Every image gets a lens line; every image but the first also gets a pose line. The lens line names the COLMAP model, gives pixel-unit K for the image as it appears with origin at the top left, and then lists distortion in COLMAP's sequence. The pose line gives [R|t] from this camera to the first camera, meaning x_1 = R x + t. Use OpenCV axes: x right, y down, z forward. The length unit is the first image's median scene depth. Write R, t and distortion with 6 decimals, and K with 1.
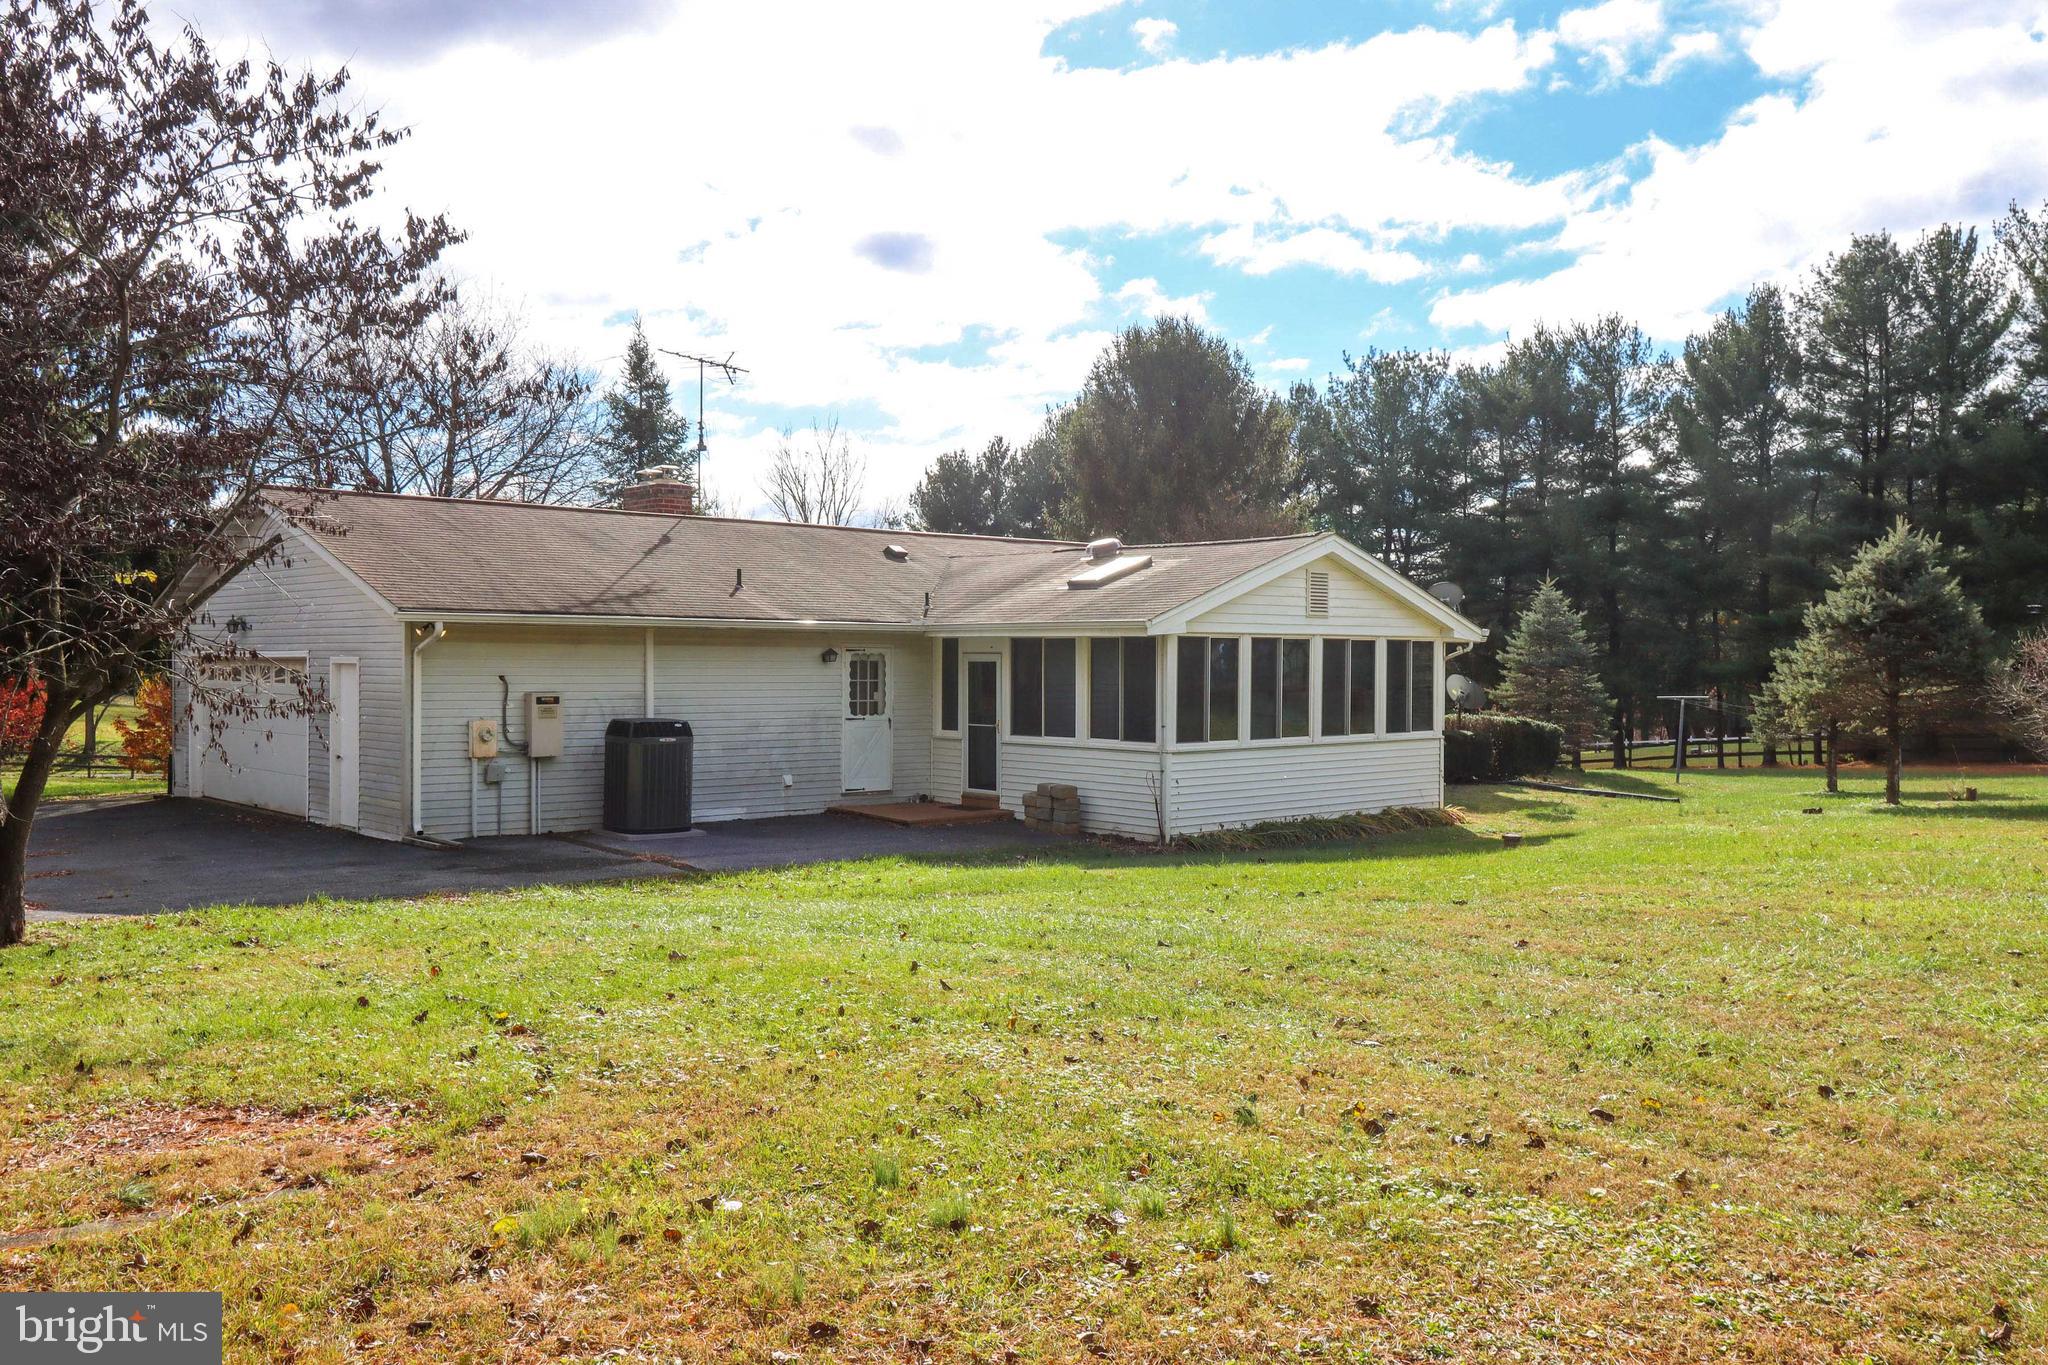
lens RADIAL K [[1744.5, 0, 1020.7], [0, 1744.5, 692.0], [0, 0, 1]] dist [0.032157, 0.010461]
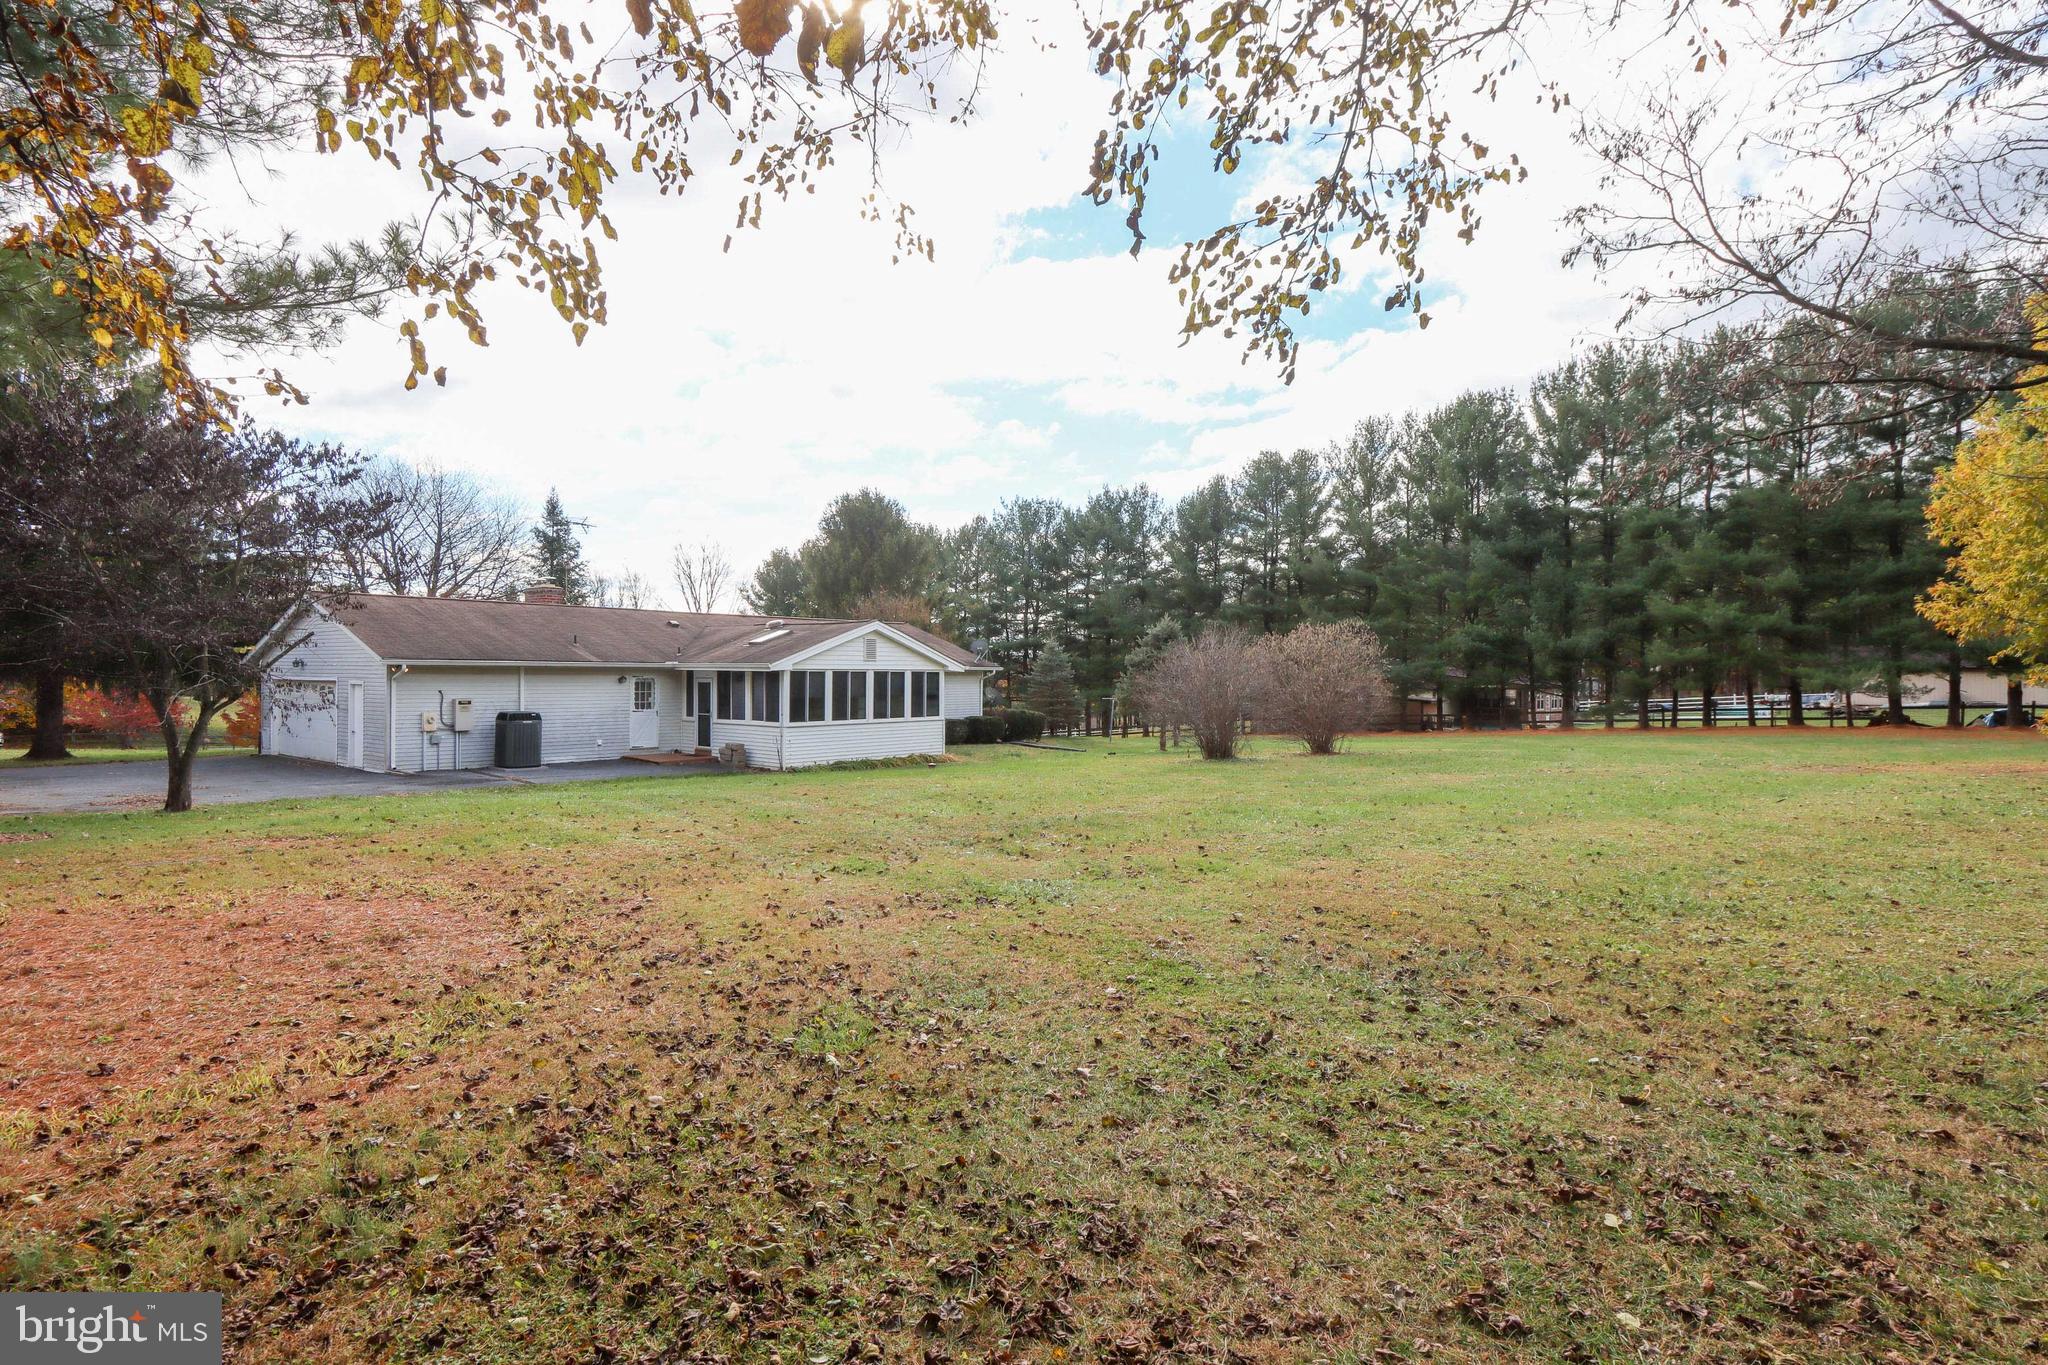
lens RADIAL K [[1100.1, 0, 1029.6], [0, 1100.1, 679.0], [0, 0, 1]] dist [0.002208, 0.001384]
pose [[0.987667, 0.001037, 0.156565, 0.146140], [0.000907, 0.999923, -0.012341, -0.005450], [-0.156566, 0.012331, 0.987591, -0.297414]]
